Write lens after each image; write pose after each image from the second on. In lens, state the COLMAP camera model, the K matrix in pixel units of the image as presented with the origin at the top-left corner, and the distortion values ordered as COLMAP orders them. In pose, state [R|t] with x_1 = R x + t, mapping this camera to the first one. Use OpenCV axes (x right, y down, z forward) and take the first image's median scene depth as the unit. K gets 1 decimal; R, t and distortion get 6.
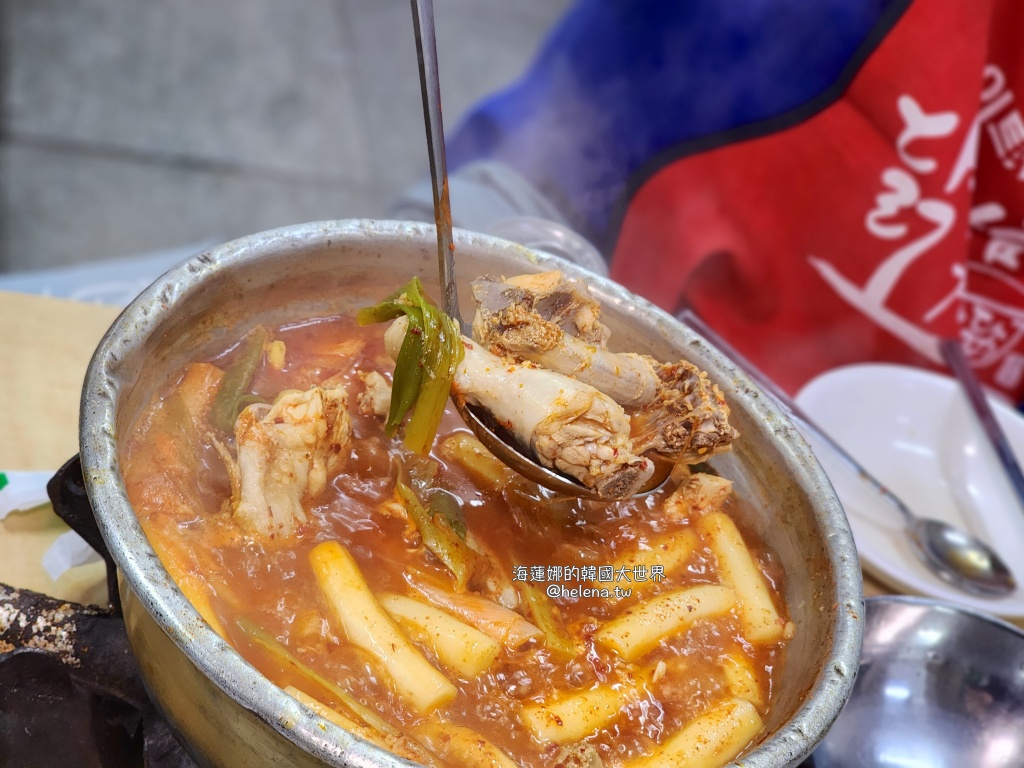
lens RADIAL K [[2005.7, 0, 498.9], [0, 2005.7, 413.4], [0, 0, 1]] dist [0.013112, 0.000000]
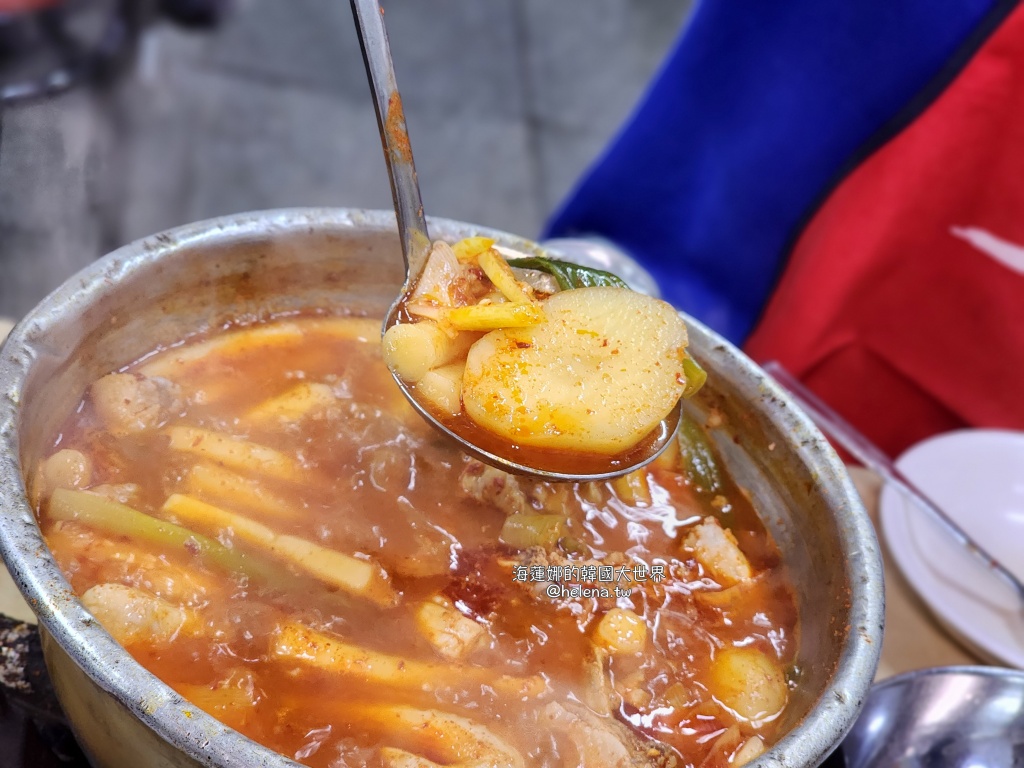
lens RADIAL K [[2005.7, 0, 508.3], [0, 2005.7, 382.0], [0, 0, 1]] dist [0.013112, 0.000000]
pose [[0.992218, 0.009601, -0.124145, 0.118421], [-0.022904, 0.994084, -0.106176, 0.078401], [0.122391, 0.108193, 0.986567, 0.112987]]
